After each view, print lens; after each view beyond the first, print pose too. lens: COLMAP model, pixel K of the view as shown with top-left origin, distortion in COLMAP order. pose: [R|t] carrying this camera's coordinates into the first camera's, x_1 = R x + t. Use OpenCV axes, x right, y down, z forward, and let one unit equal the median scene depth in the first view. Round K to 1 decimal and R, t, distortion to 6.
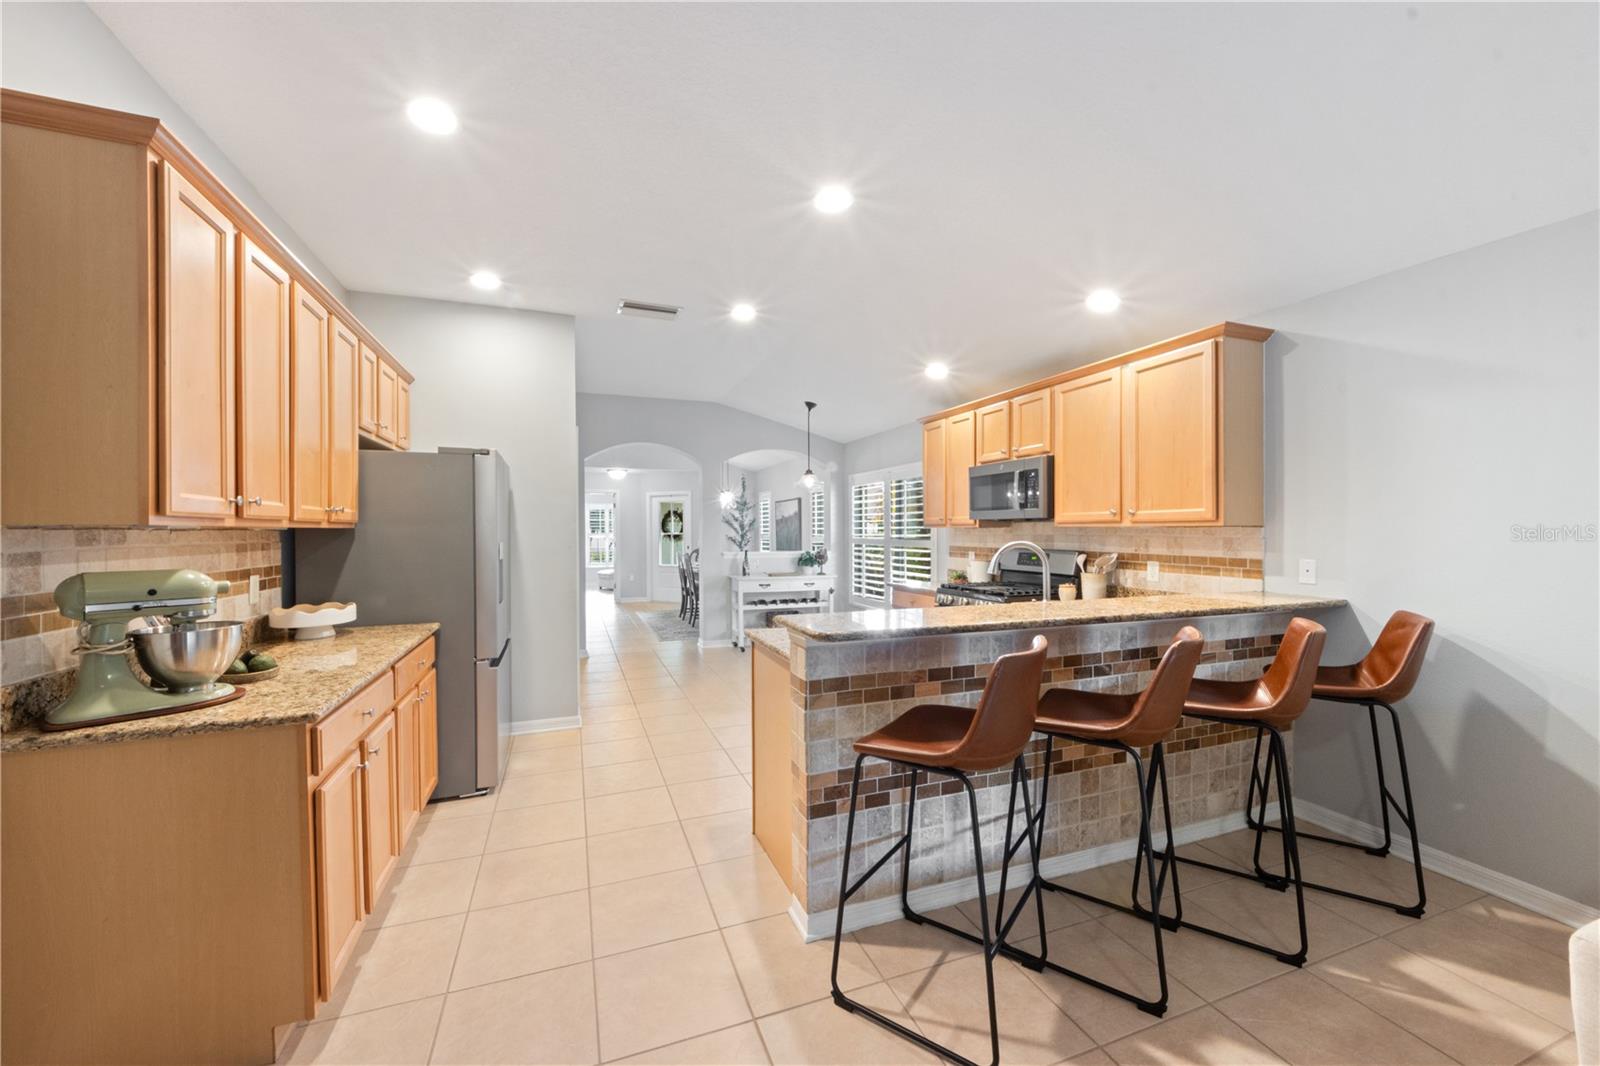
lens RADIAL K [[609.2, 0, 791.4], [0, 609.2, 530.3], [0, 0, 1]] dist [-0.001626, -0.000594]
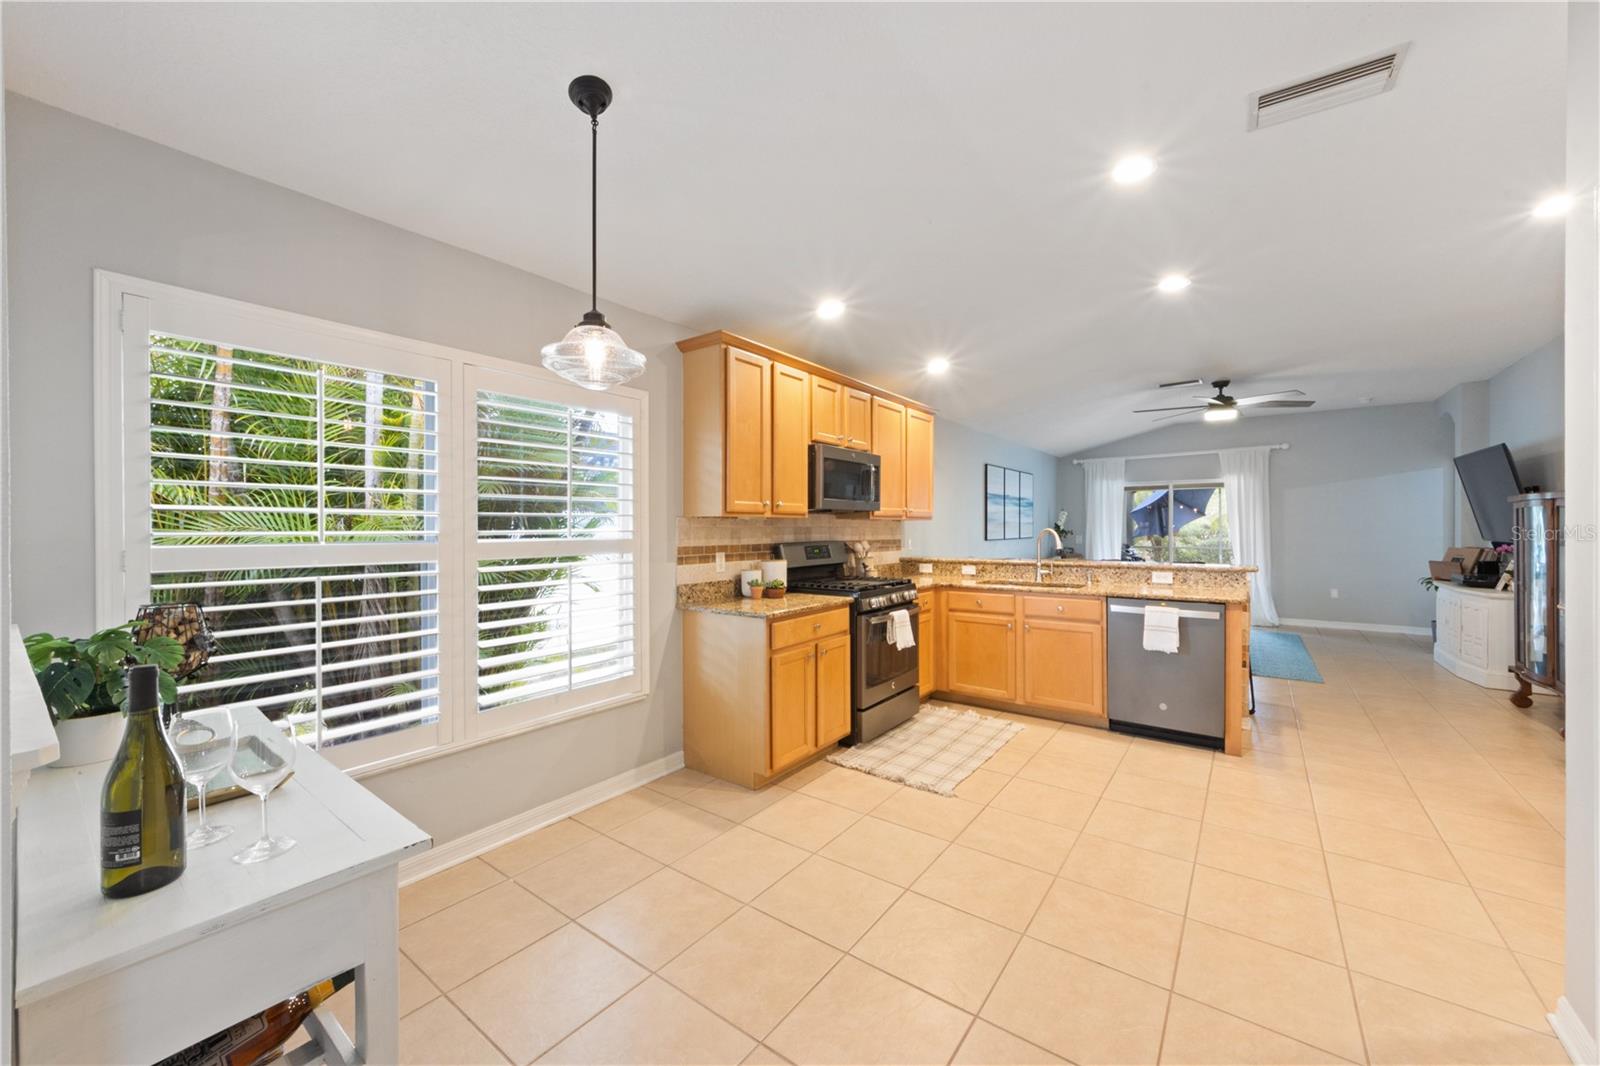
lens RADIAL K [[609.2, 0, 798.8], [0, 609.2, 528.5], [0, 0, 1]] dist [-0.001626, -0.000594]
pose [[-0.543930, 0.001296, 0.839130, -0.577889], [0.003745, 0.999993, 0.000883, 0.013166], [-0.839122, 0.003622, -0.543931, 2.263784]]
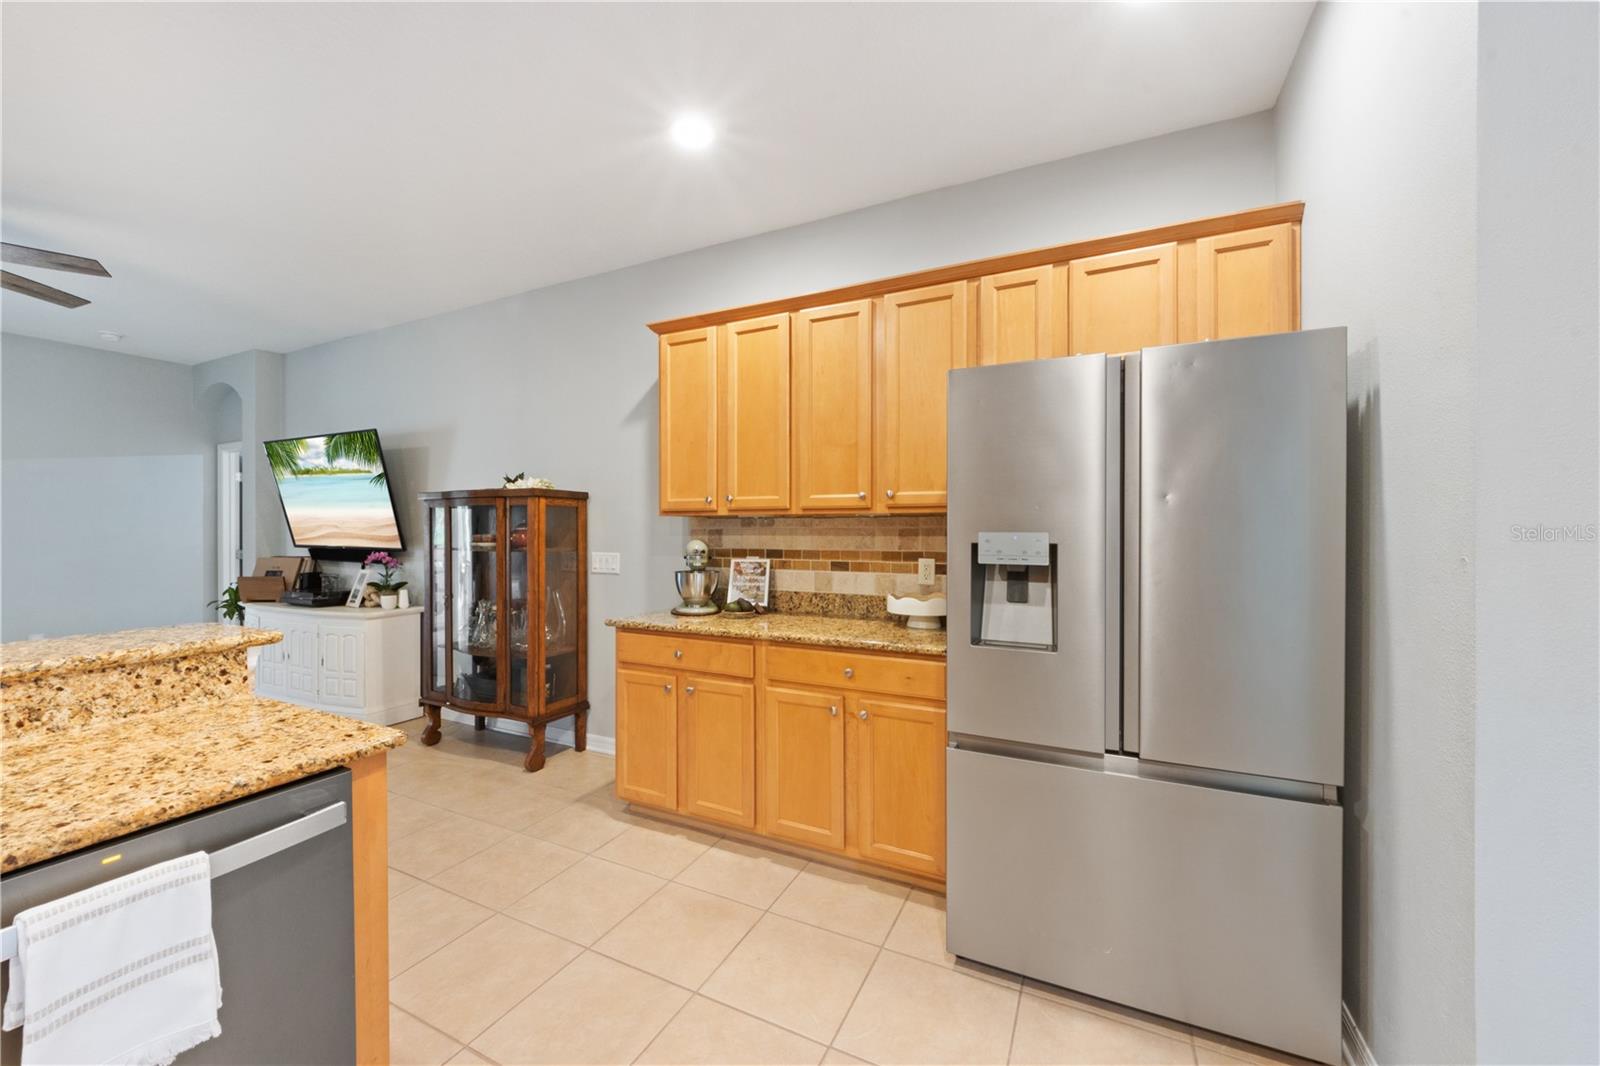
lens RADIAL K [[609.2, 0, 796.8], [0, 609.2, 531.4], [0, 0, 1]] dist [-0.001626, -0.000594]
pose [[-0.725649, 0.005884, -0.688040, 0.019518], [0.004065, 0.999983, 0.004265, 0.017928], [0.688053, 0.000298, -0.725660, 1.395431]]
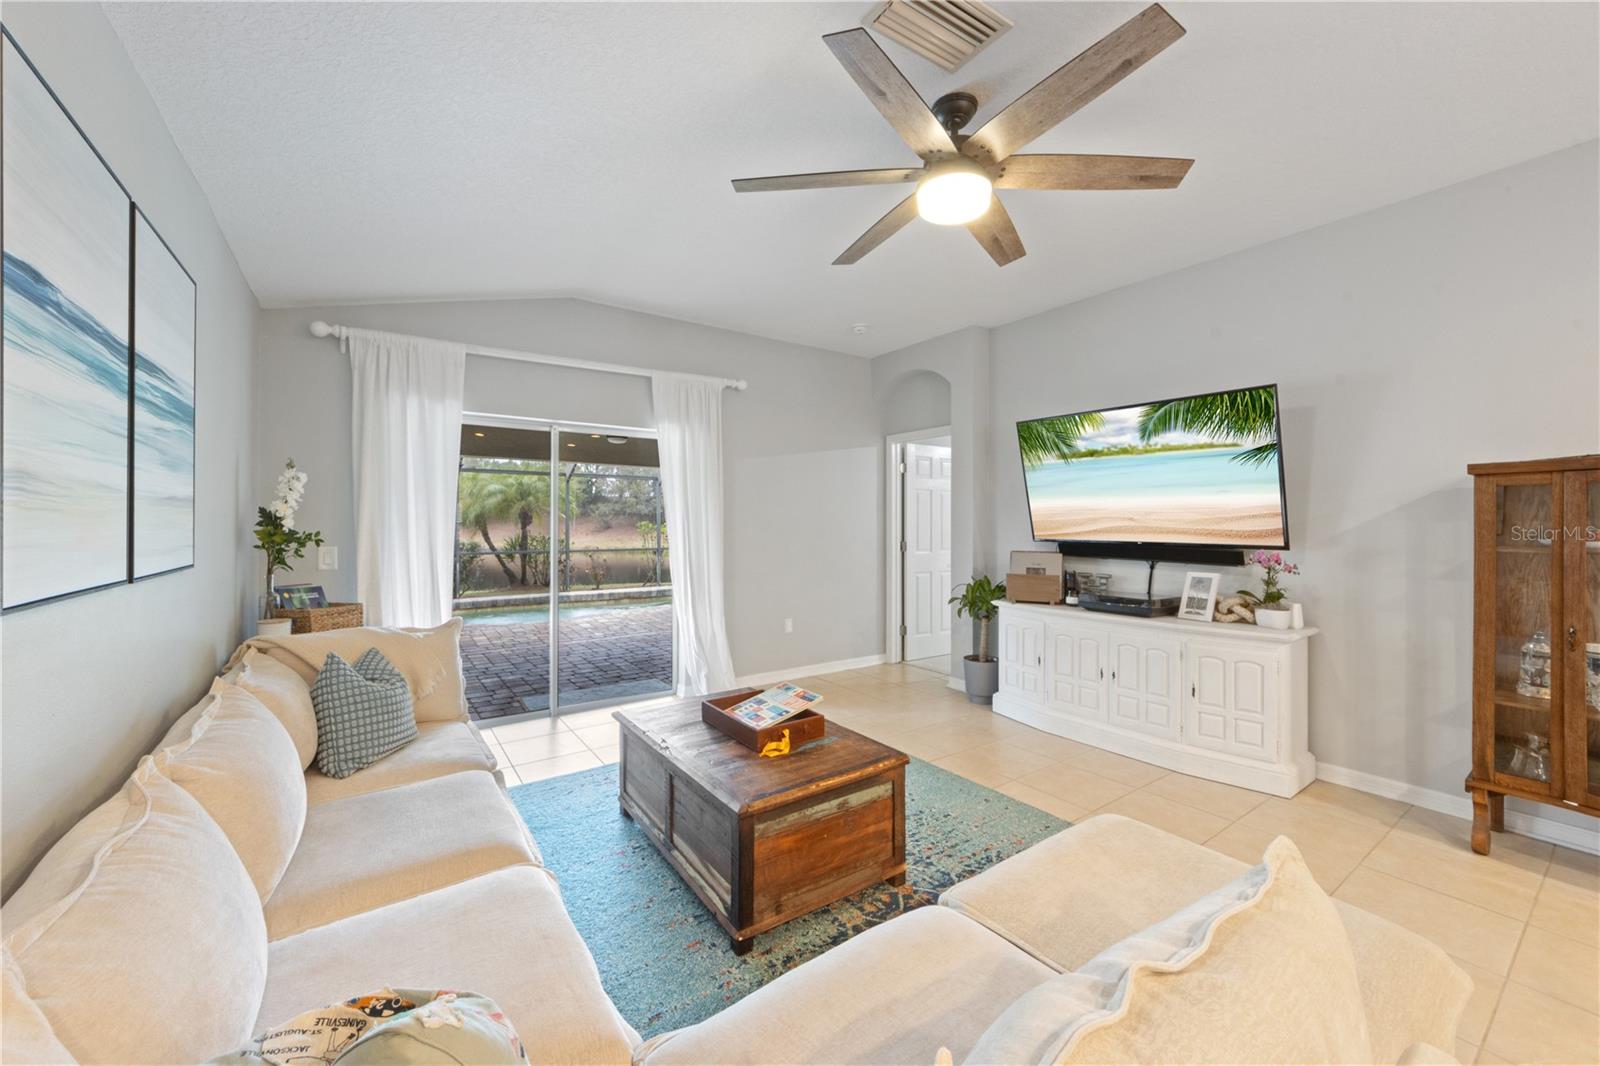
lens RADIAL K [[609.2, 0, 792.1], [0, 609.2, 521.5], [0, 0, 1]] dist [-0.001626, -0.000594]
pose [[-0.967655, 0.000937, -0.252274, 0.783808], [0.001979, 0.999991, -0.003877, 0.018790], [0.252268, -0.004251, -0.967648, 0.549259]]
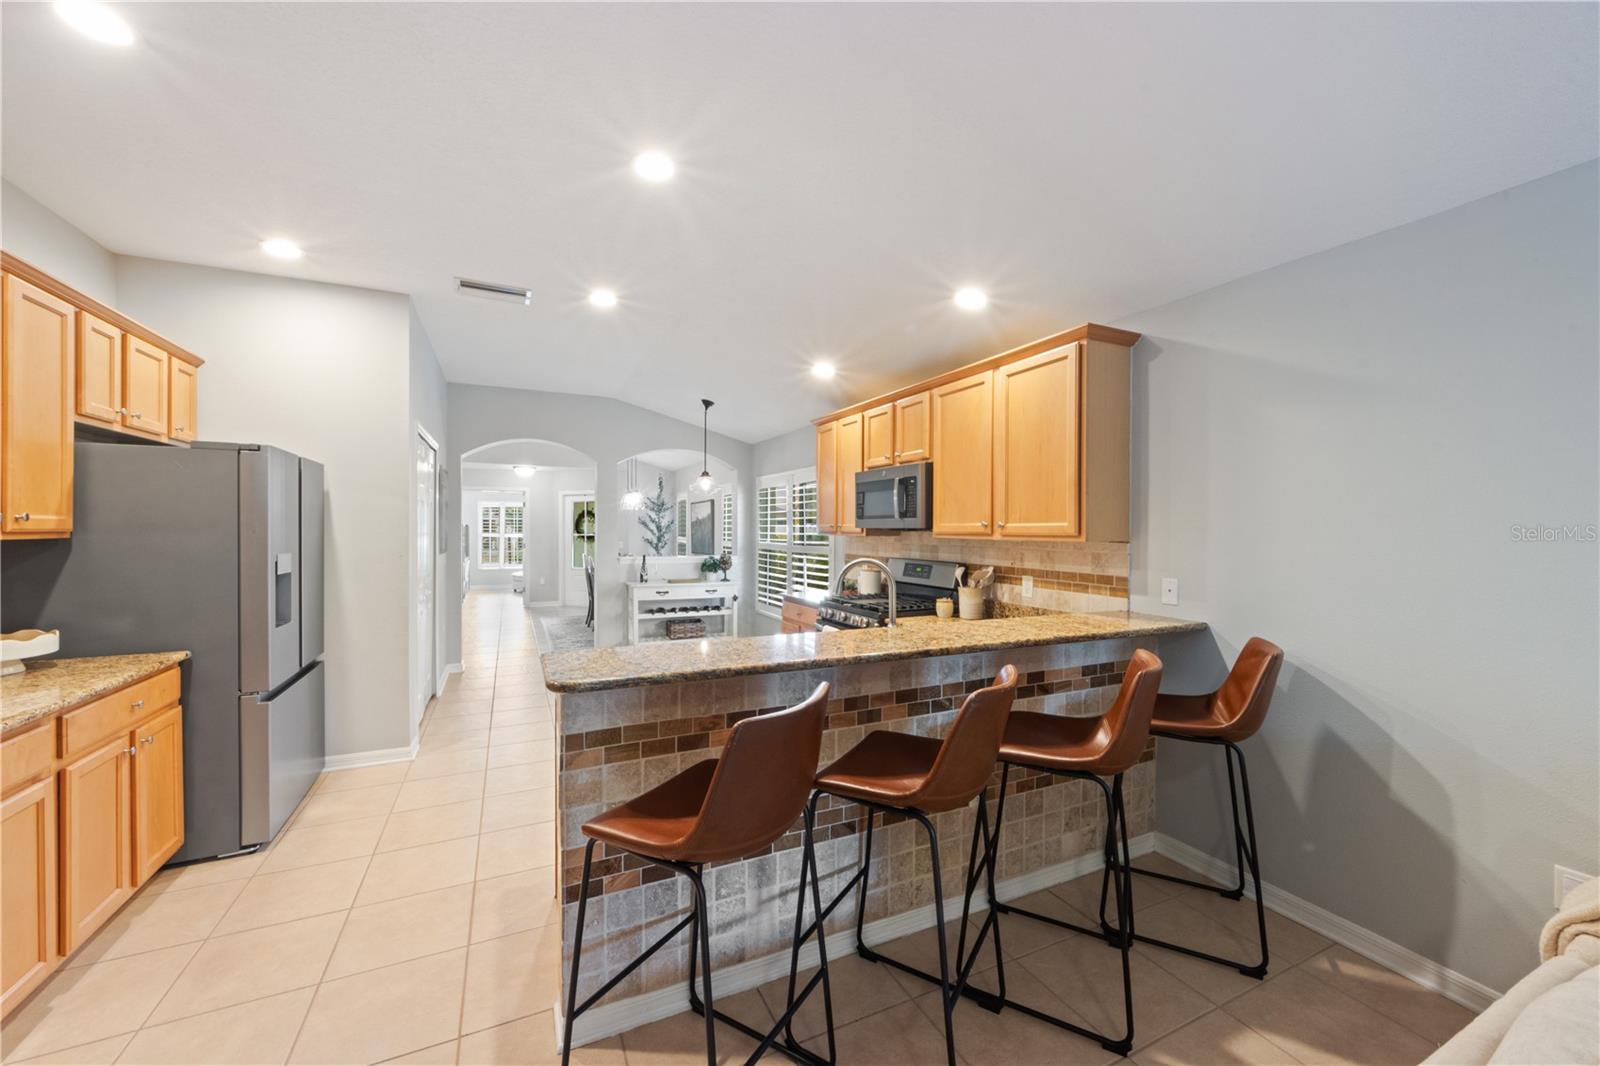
lens RADIAL K [[609.2, 0, 786.4], [0, 609.2, 527.9], [0, 0, 1]] dist [-0.001626, -0.000594]
pose [[0.996689, 0.008760, 0.080841, 0.172489], [-0.008562, 0.999959, -0.002800, -0.022038], [-0.080862, 0.002098, 0.996723, 0.103767]]
